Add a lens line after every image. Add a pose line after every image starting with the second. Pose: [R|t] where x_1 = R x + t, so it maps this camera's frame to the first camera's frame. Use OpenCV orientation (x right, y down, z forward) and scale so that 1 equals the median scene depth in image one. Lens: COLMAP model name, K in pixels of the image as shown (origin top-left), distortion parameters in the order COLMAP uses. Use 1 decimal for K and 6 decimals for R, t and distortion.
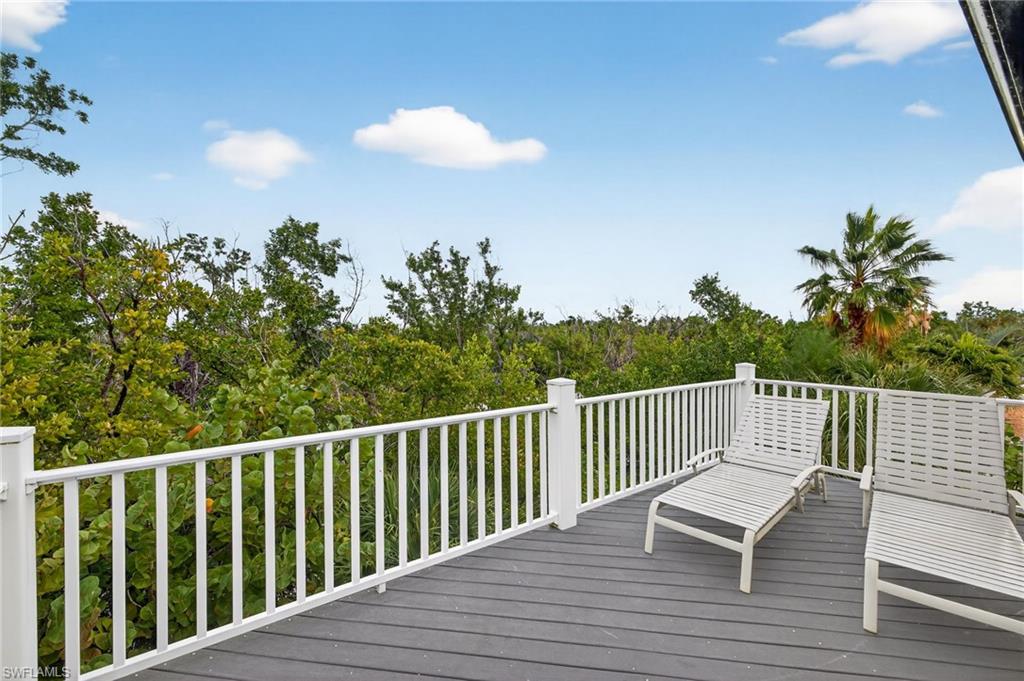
lens RADIAL K [[424.1, 0, 512.0], [0, 424.1, 340.5], [0, 0, 1]] dist [0.002142, 0.000573]
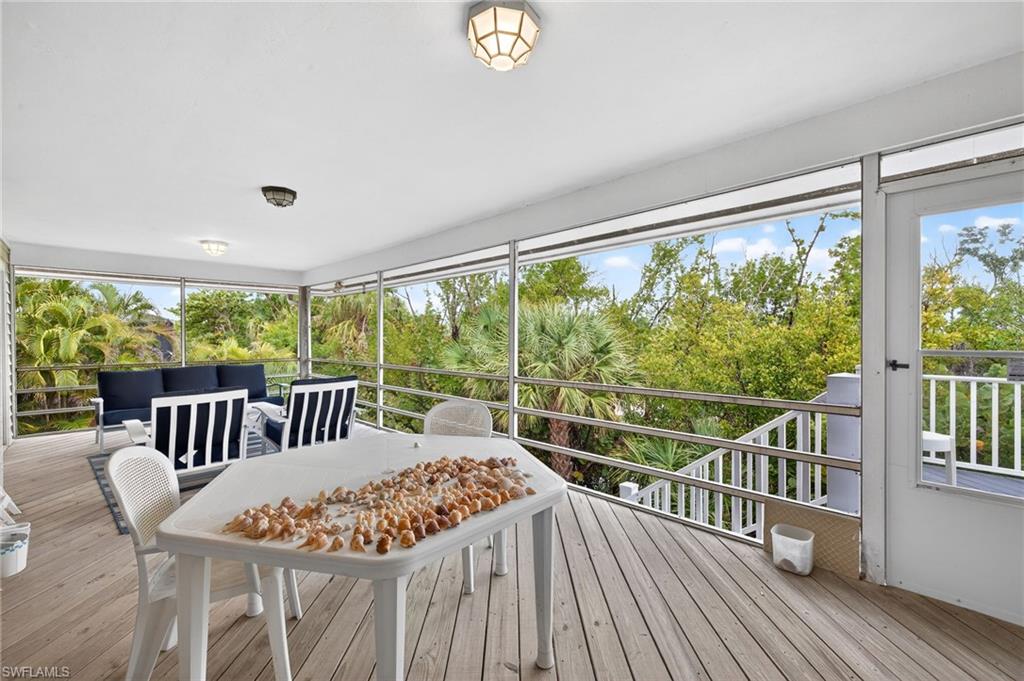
lens RADIAL K [[424.1, 0, 512.0], [0, 424.1, 340.5], [0, 0, 1]] dist [0.002142, 0.000573]
pose [[0.106870, 0.008378, -0.994238, 0.090138], [-0.009962, 0.999923, 0.007355, 0.006794], [0.994223, 0.009118, 0.106945, -0.120741]]
